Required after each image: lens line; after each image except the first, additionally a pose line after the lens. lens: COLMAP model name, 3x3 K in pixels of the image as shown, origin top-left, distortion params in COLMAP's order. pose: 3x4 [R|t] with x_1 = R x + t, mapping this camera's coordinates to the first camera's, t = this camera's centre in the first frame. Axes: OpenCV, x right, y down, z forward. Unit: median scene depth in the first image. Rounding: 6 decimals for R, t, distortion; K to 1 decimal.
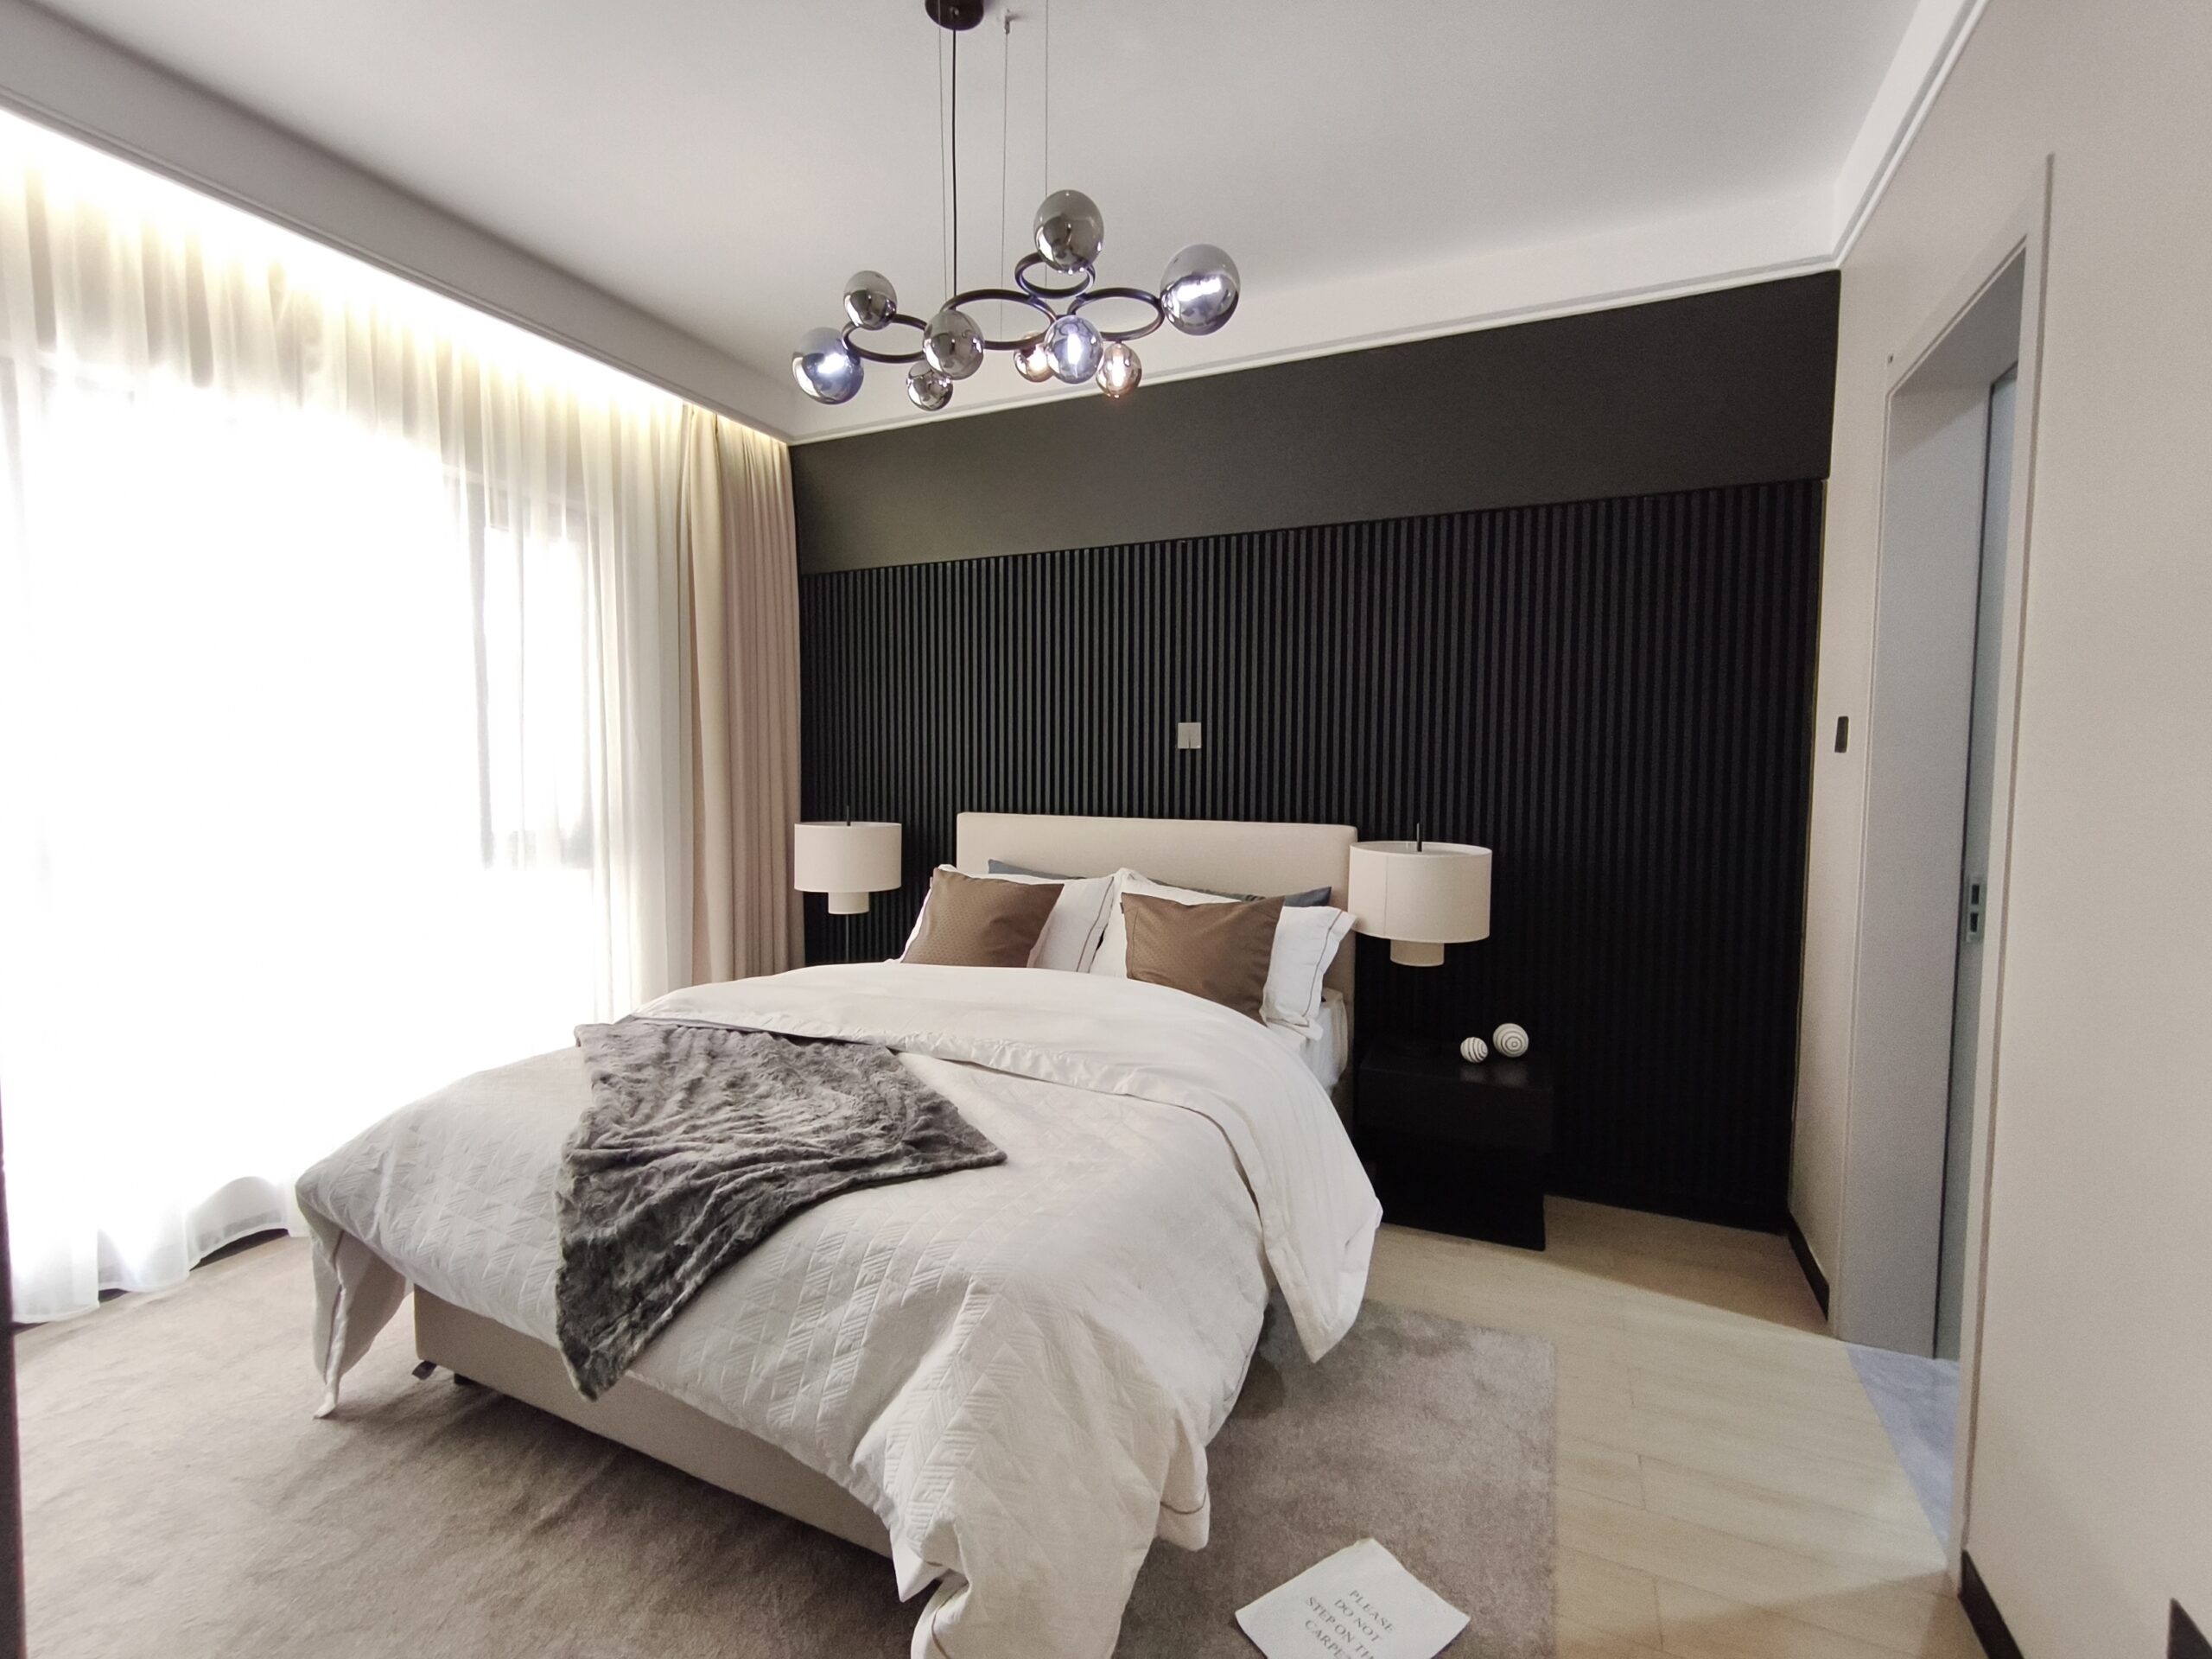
lens RADIAL K [[970.1, 0, 1106.9], [0, 970.1, 818.7], [0, 0, 1]] dist [0.002711, 0.000402]
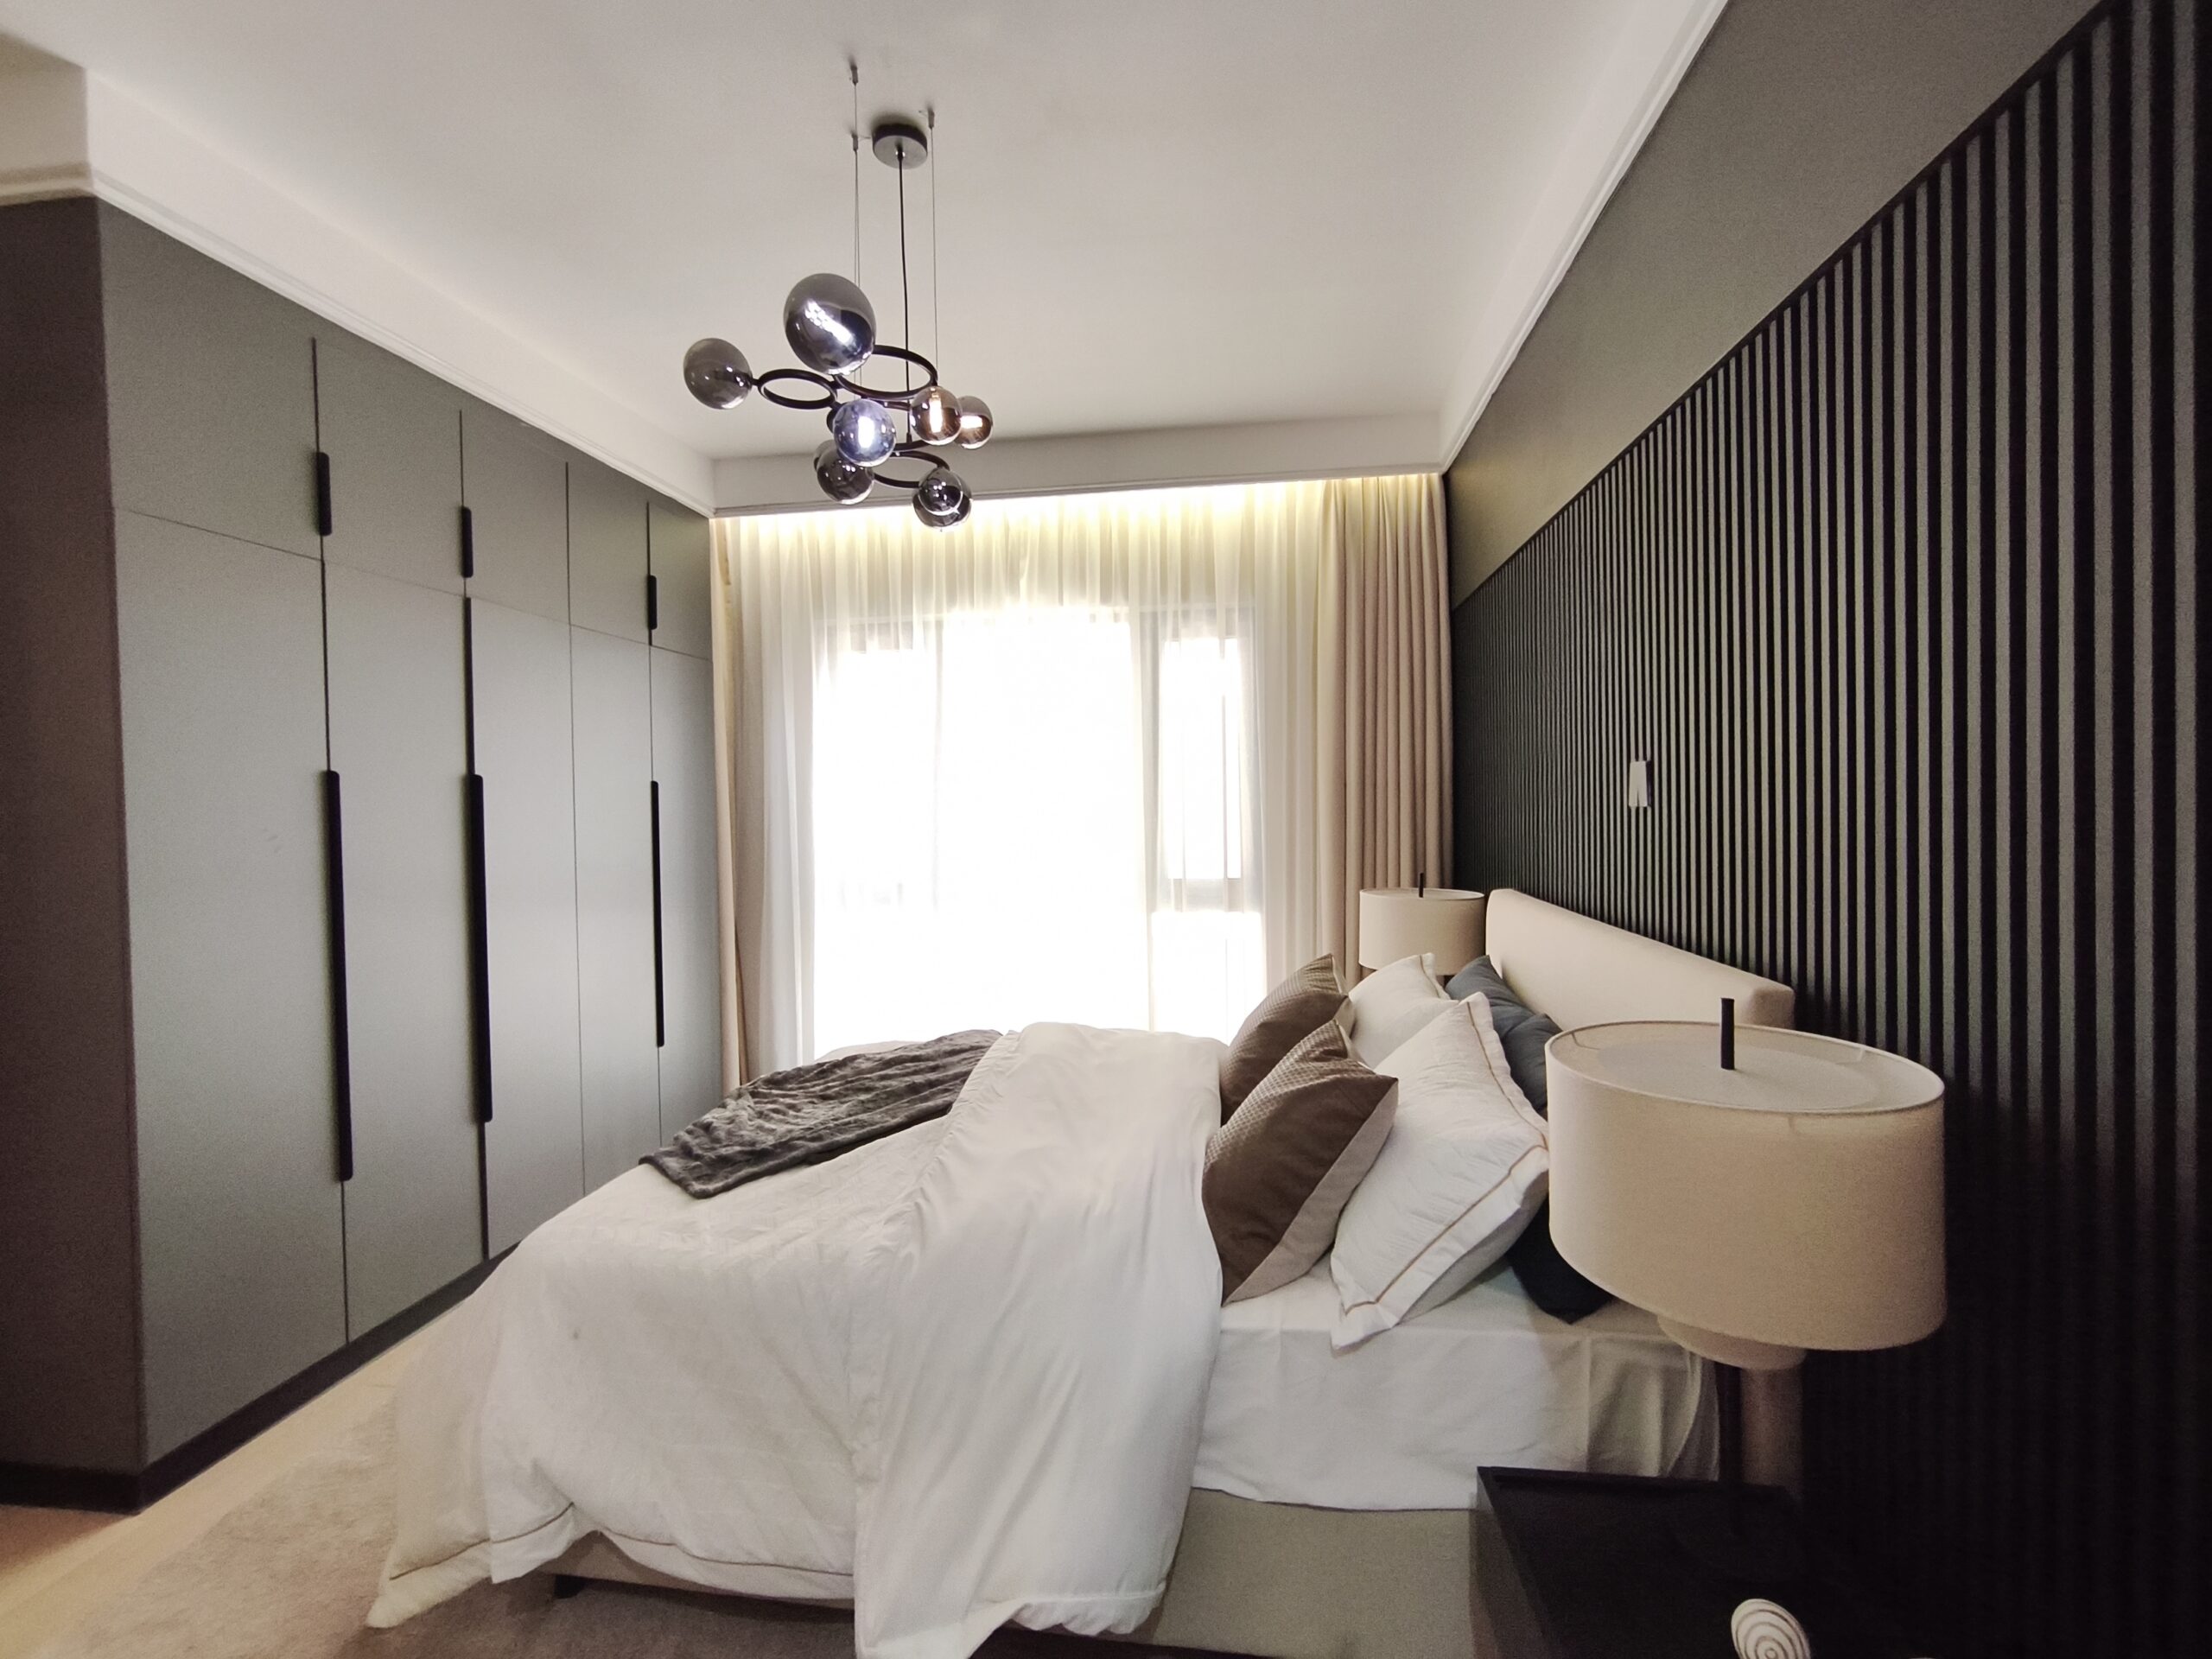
lens RADIAL K [[970.1, 0, 1106.9], [0, 970.1, 818.7], [0, 0, 1]] dist [0.002711, 0.000402]
pose [[0.304564, 0.002711, -0.952488, 0.542214], [-0.031119, 0.999490, -0.007106, -0.050527], [0.951983, 0.031805, 0.304493, 0.516998]]
